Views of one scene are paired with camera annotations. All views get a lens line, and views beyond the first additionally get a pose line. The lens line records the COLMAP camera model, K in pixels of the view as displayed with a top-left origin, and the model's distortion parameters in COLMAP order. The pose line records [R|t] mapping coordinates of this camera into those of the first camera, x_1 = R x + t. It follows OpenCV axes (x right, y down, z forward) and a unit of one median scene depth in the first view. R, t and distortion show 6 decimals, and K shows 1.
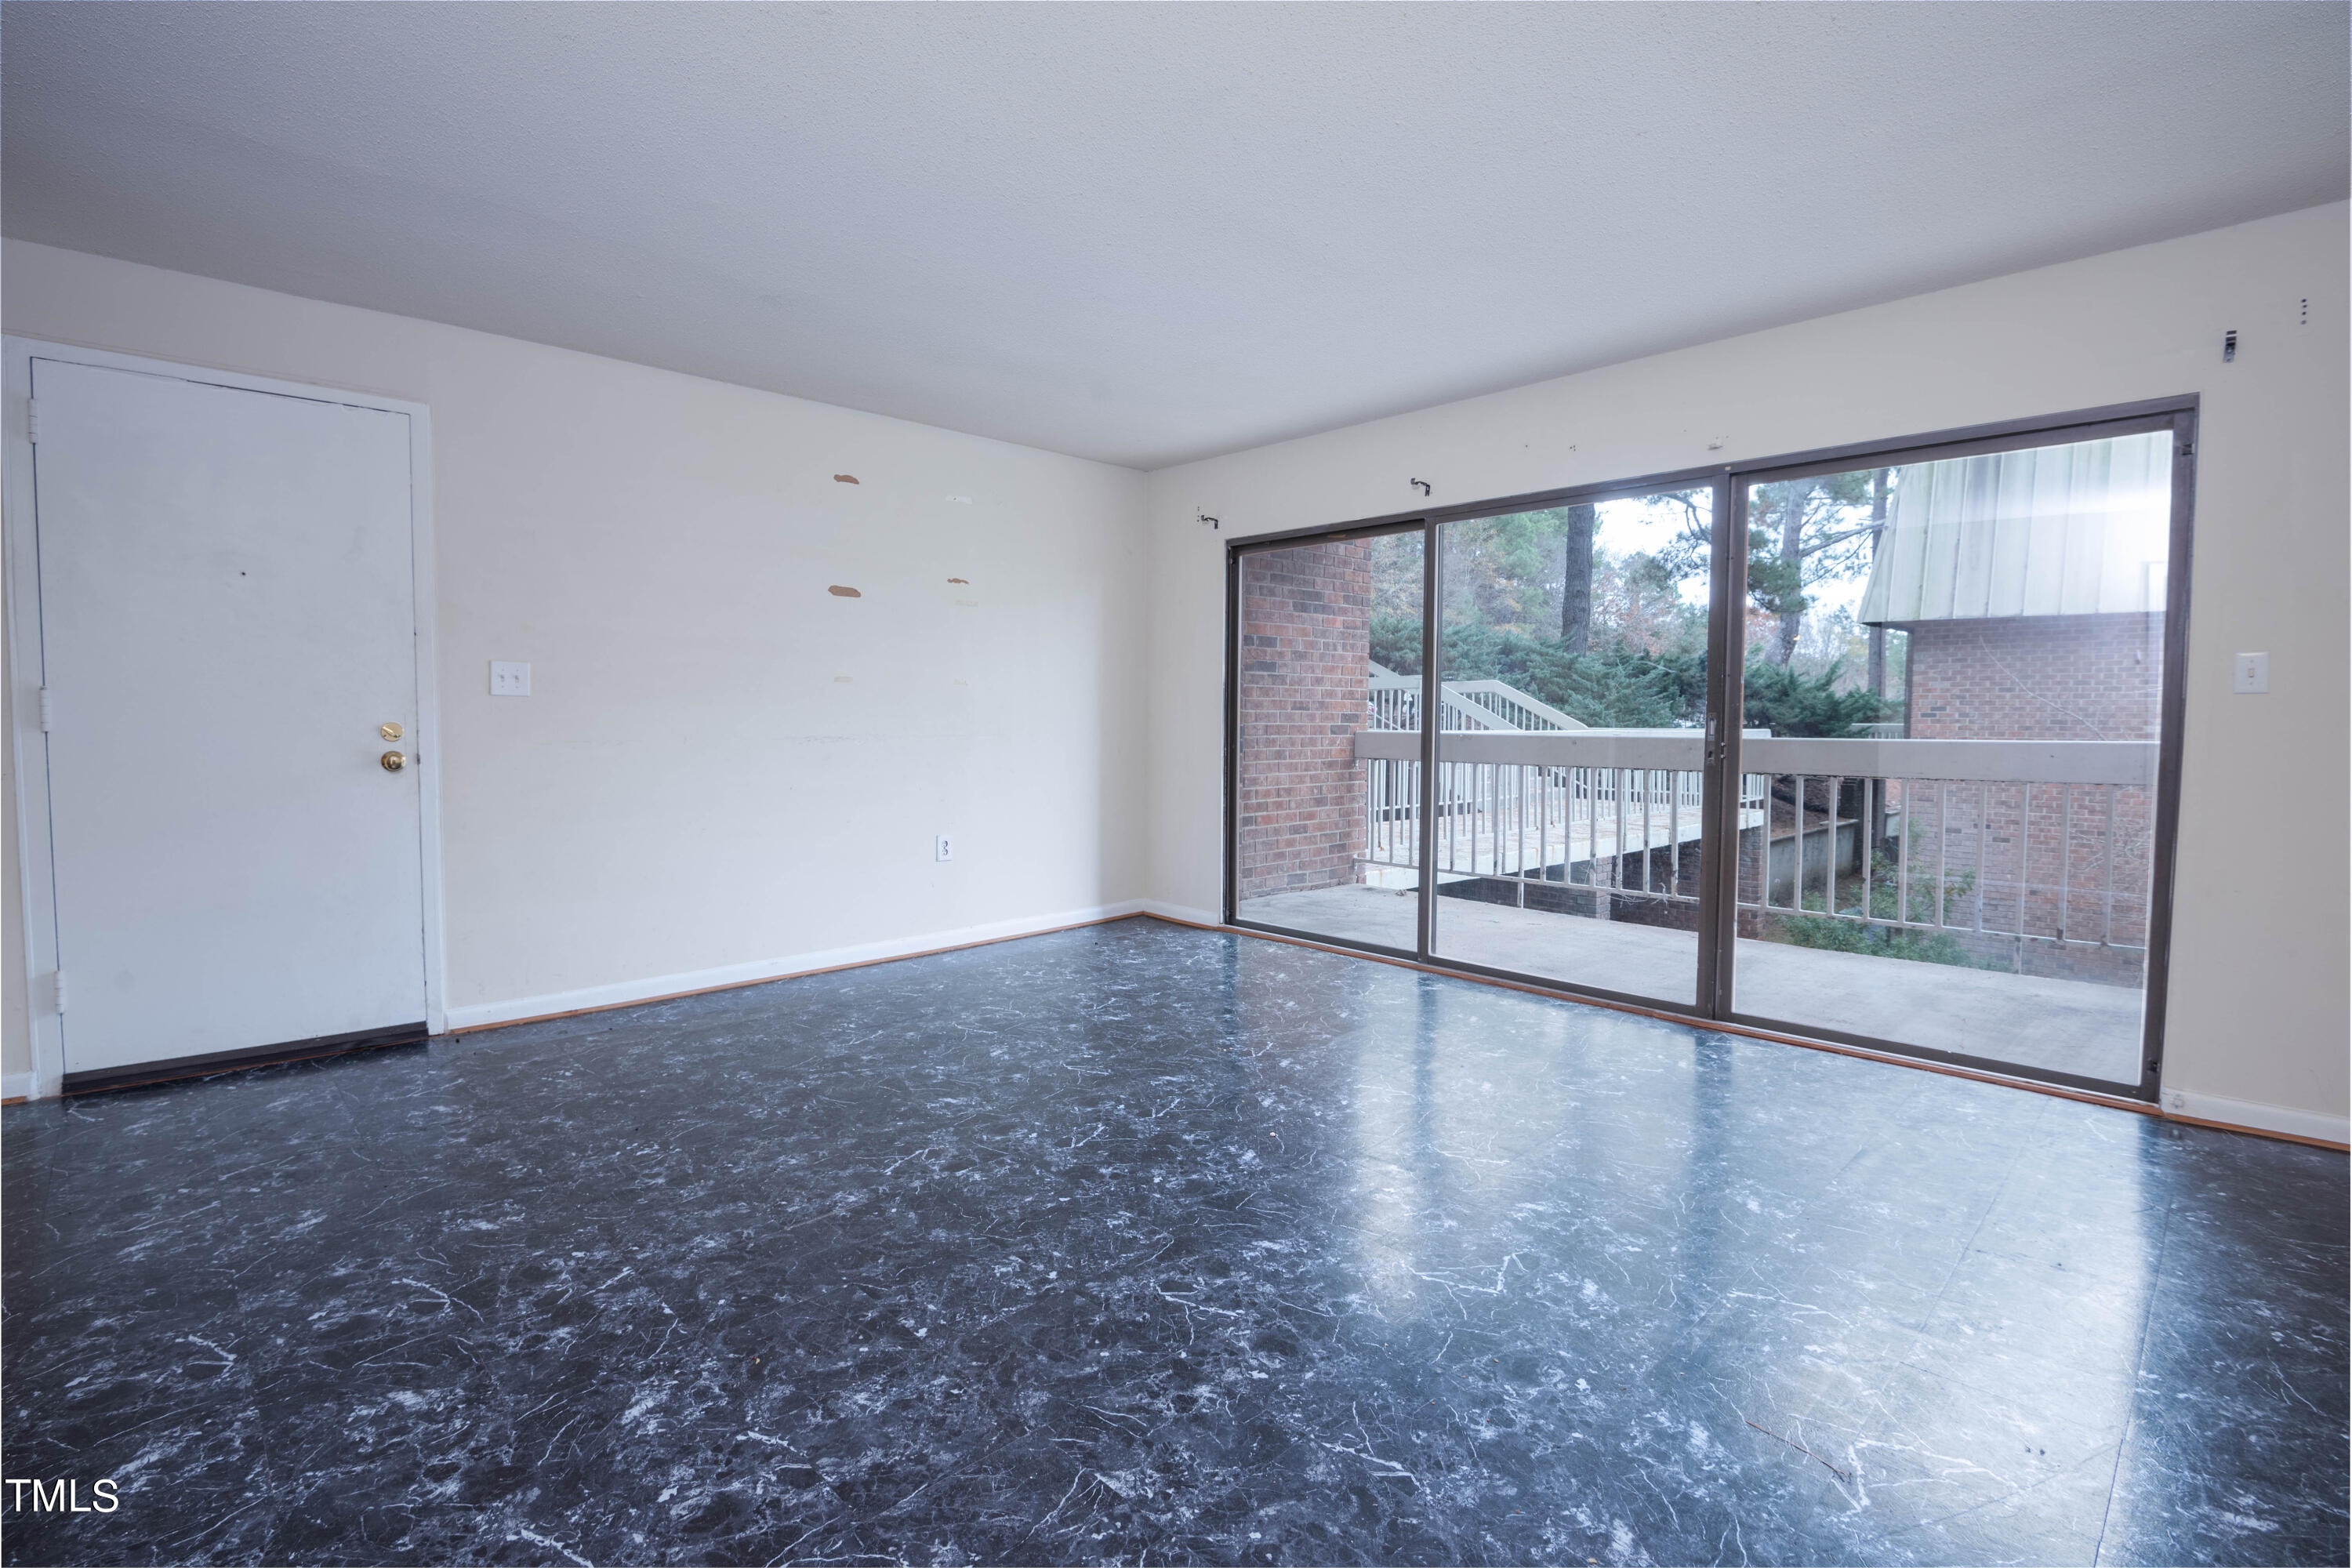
lens RADIAL K [[1076.6, 0, 1162.3], [0, 1076.6, 776.4], [0, 0, 1]] dist [0.002042, -0.017161]
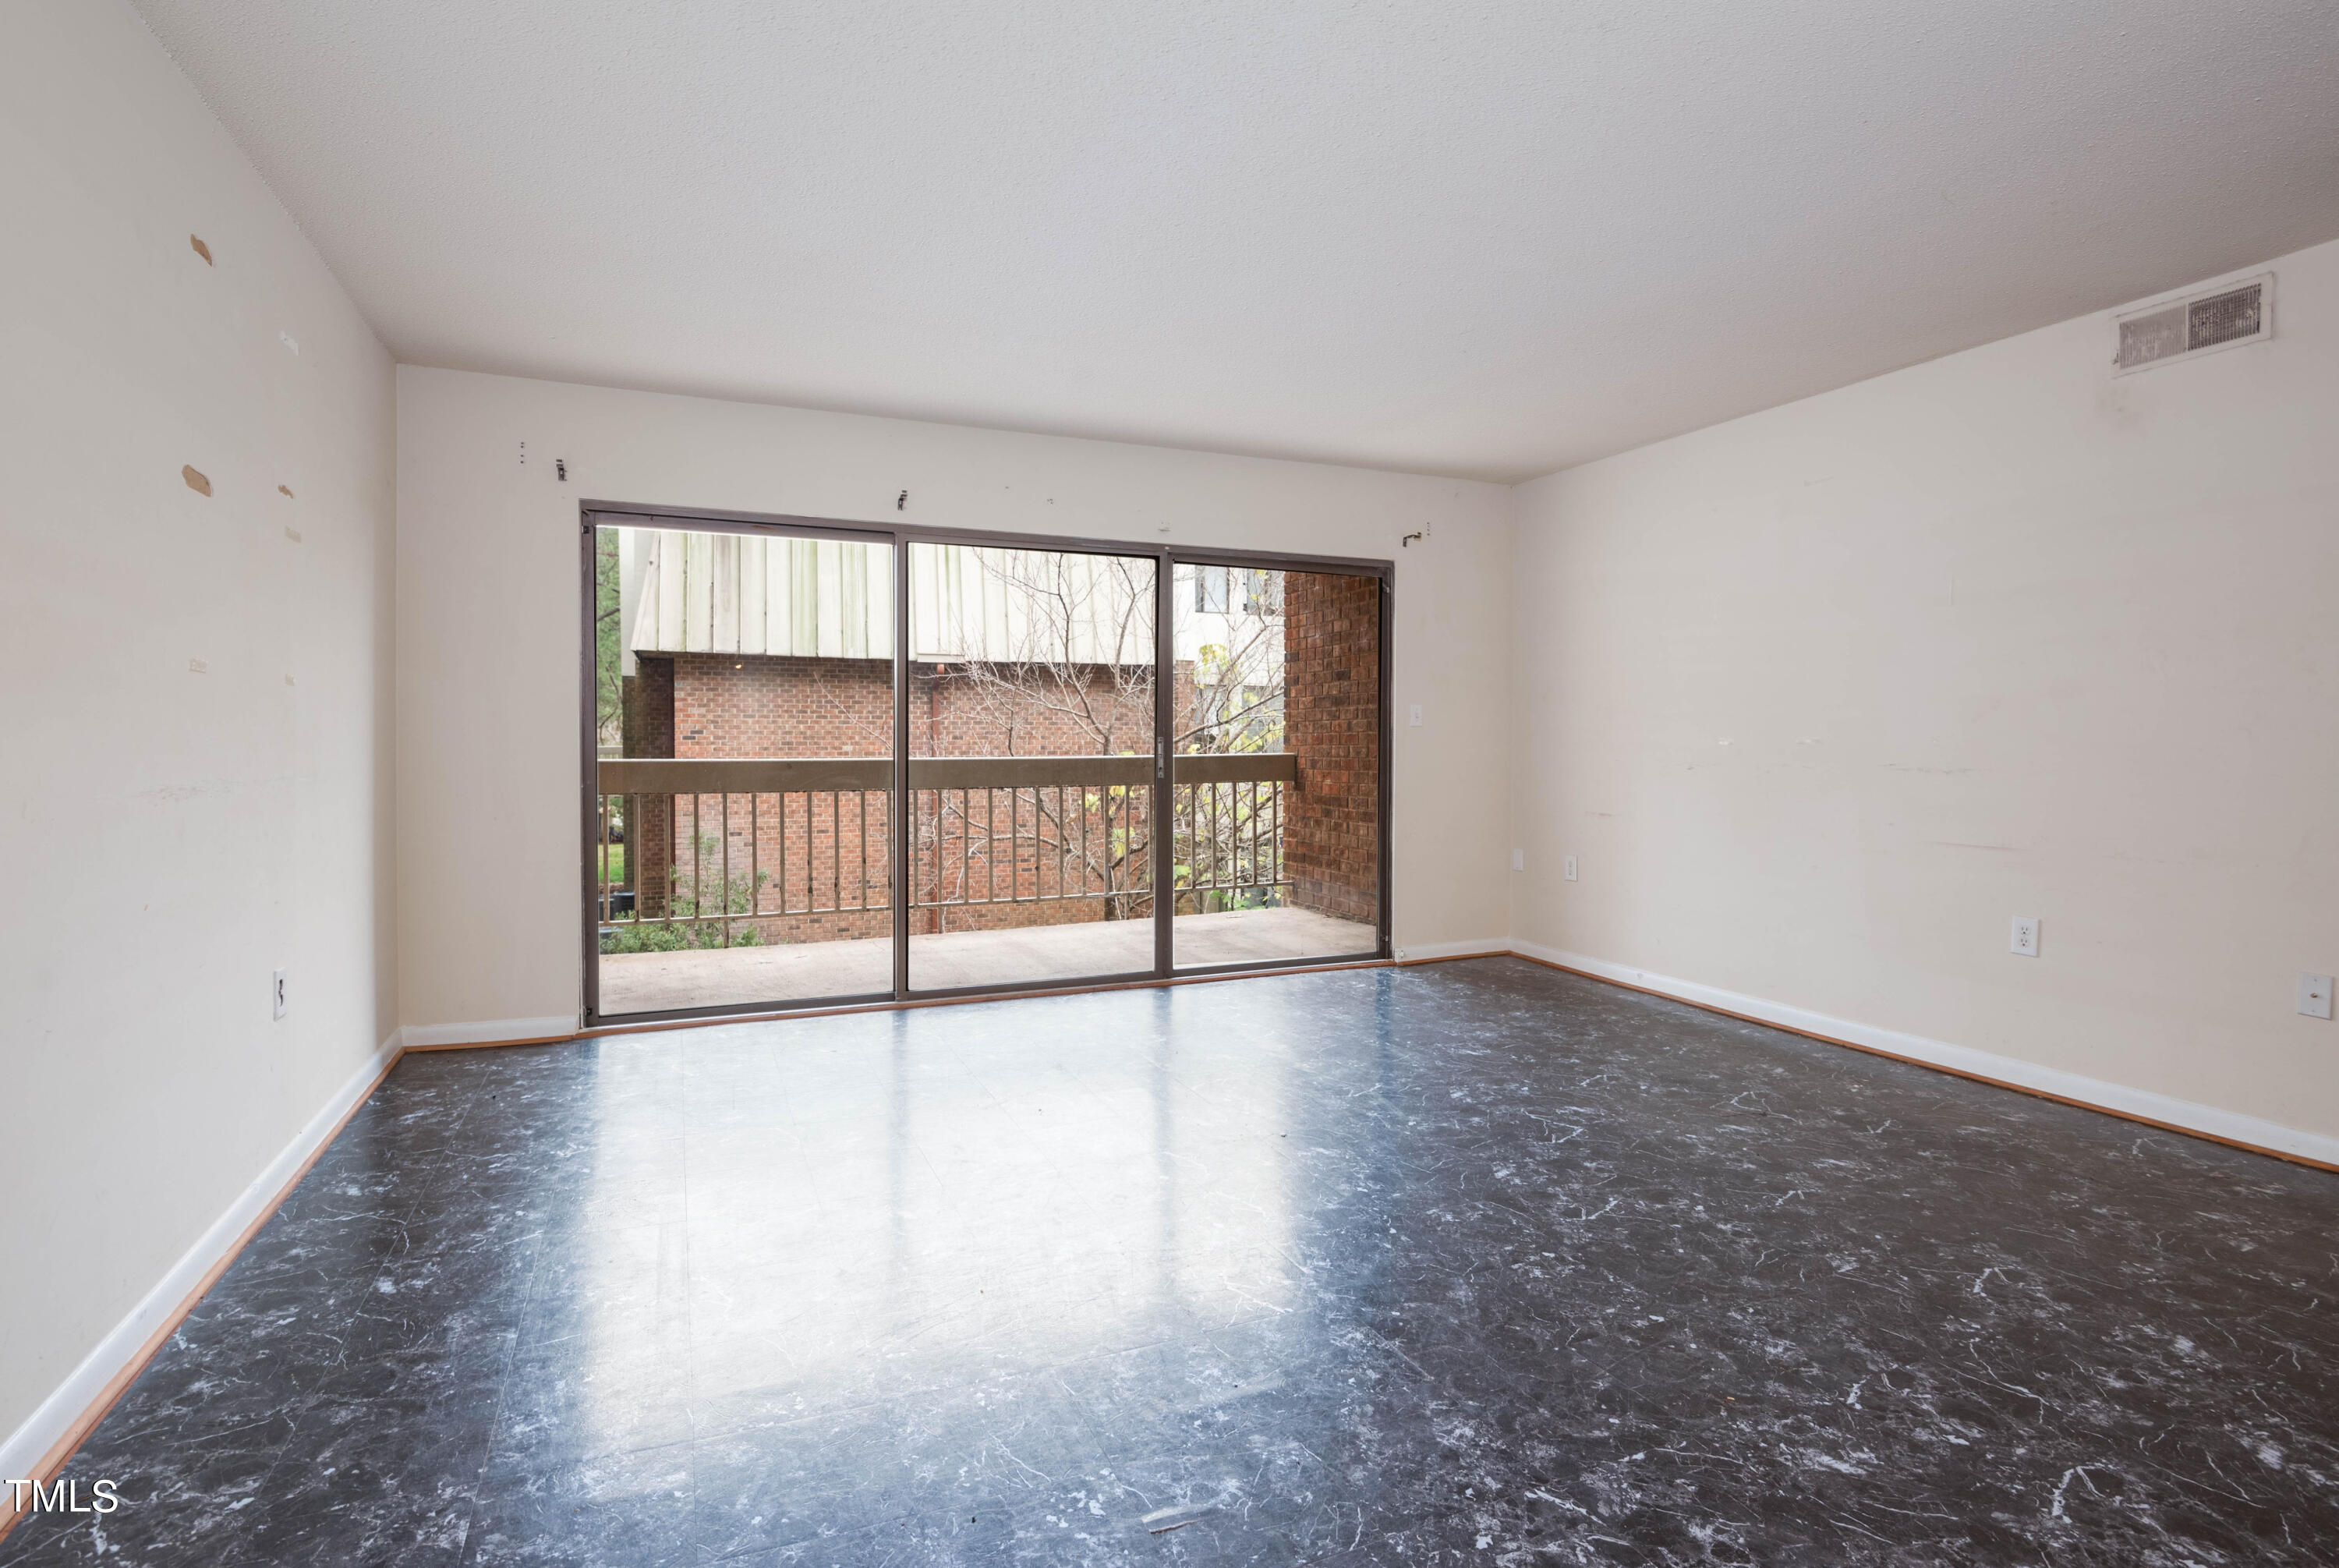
lens RADIAL K [[1124.1, 0, 1149.9], [0, 1124.1, 760.0], [0, 0, 1]] dist [-0.010578, -0.005701]
pose [[0.362878, -0.017939, 0.931664, -0.942097], [0.052111, 0.998641, -0.001069, -0.041046], [-0.930379, 0.048938, 0.363319, 0.683328]]
